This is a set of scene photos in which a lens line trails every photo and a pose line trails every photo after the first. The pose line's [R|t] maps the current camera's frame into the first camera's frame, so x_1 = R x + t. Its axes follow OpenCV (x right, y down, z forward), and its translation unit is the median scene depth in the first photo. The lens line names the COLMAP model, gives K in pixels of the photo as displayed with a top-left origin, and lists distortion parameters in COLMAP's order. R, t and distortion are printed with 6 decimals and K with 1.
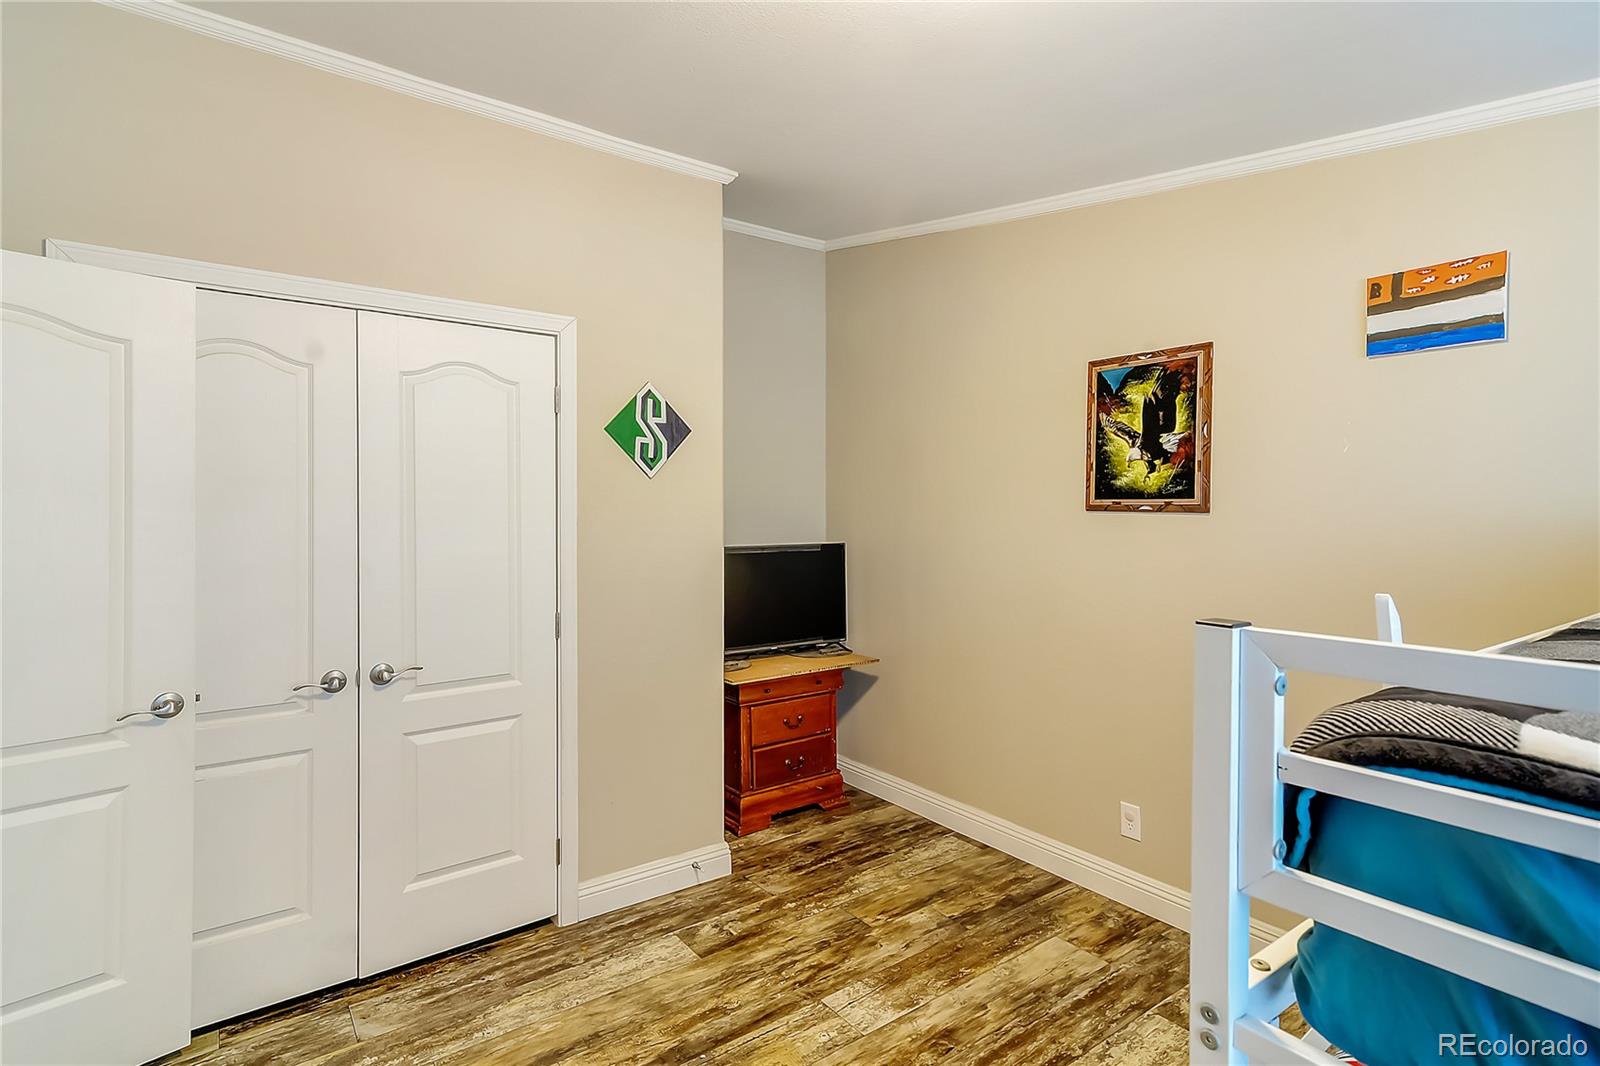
lens RADIAL K [[784.6, 0, 815.2], [0, 784.6, 517.6], [0, 0, 1]] dist [-0.009679, -0.003824]
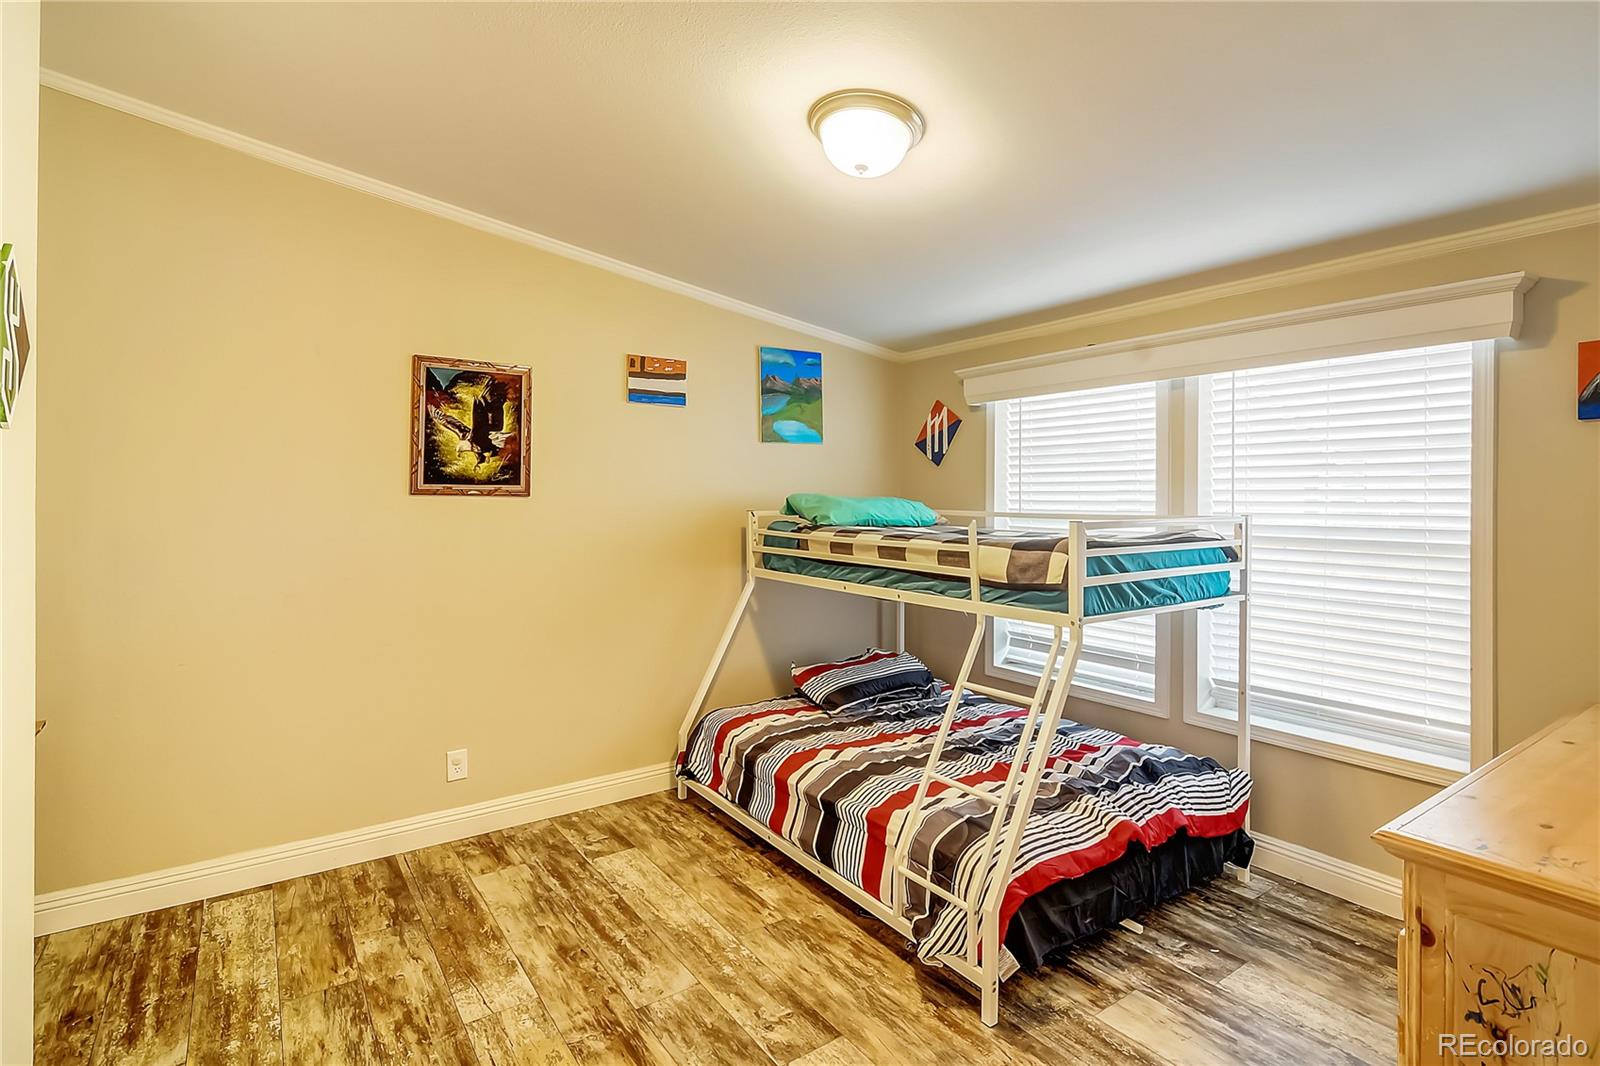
lens RADIAL K [[784.6, 0, 786.2], [0, 784.6, 507.4], [0, 0, 1]] dist [-0.009679, -0.003824]
pose [[0.028170, -0.007762, 0.999573, -0.754527], [0.009221, 0.999929, 0.007505, 0.006113], [-0.999561, 0.009006, 0.028240, 0.499525]]
